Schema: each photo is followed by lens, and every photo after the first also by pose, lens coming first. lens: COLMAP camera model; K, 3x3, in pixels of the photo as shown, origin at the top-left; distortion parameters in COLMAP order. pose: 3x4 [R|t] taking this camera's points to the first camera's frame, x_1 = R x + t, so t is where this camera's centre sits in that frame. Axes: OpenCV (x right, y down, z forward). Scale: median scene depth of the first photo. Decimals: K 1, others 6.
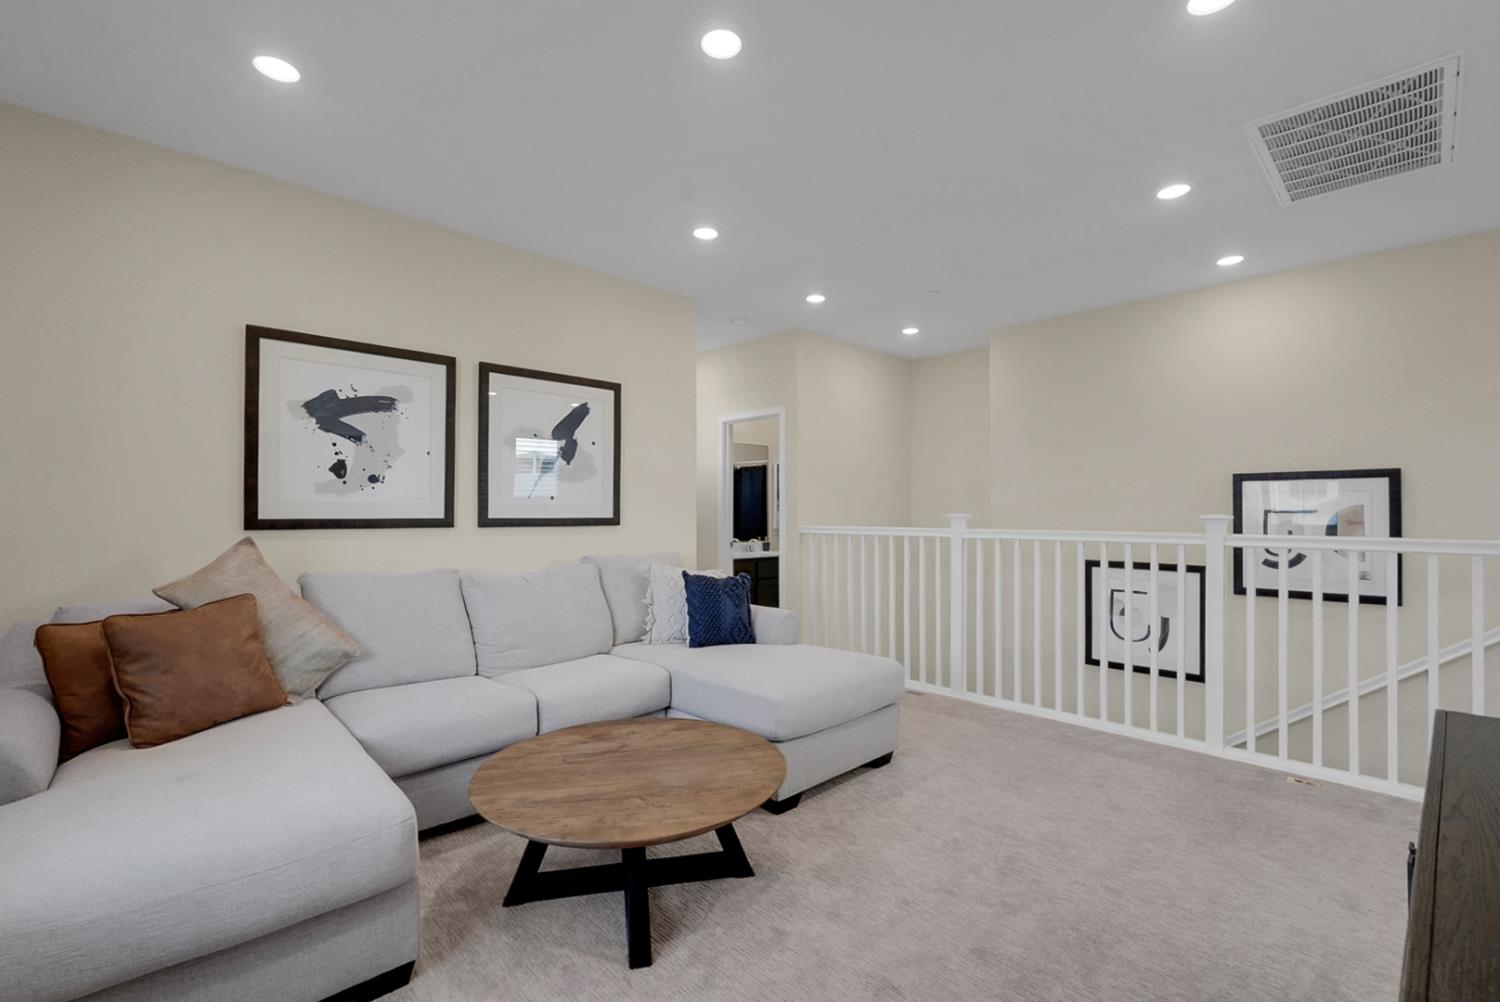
lens RADIAL K [[666.4, 0, 754.5], [0, 666.4, 504.6], [0, 0, 1]] dist [-0.010908, 0.007107]
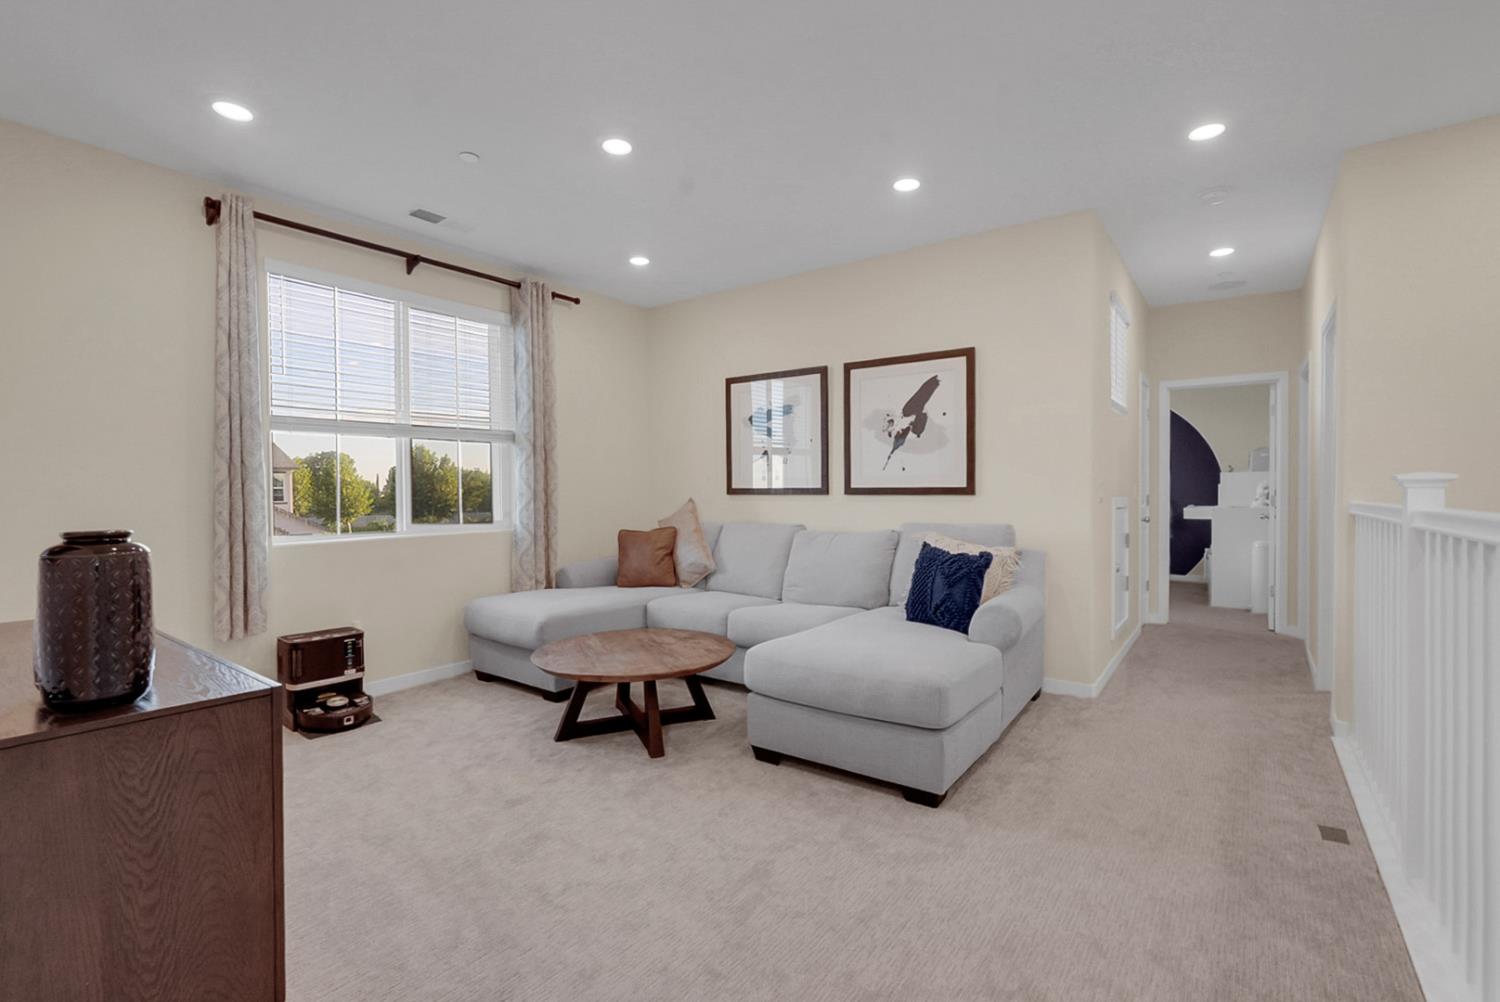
lens RADIAL K [[692.8, 0, 757.8], [0, 692.8, 500.6], [0, 0, 1]] dist [-0.008105, 0.000520]
pose [[0.162534, 0.020636, -0.986487, 0.792692], [0.021805, 0.999462, 0.024500, 0.008474], [0.986462, -0.025492, 0.161996, 0.570886]]
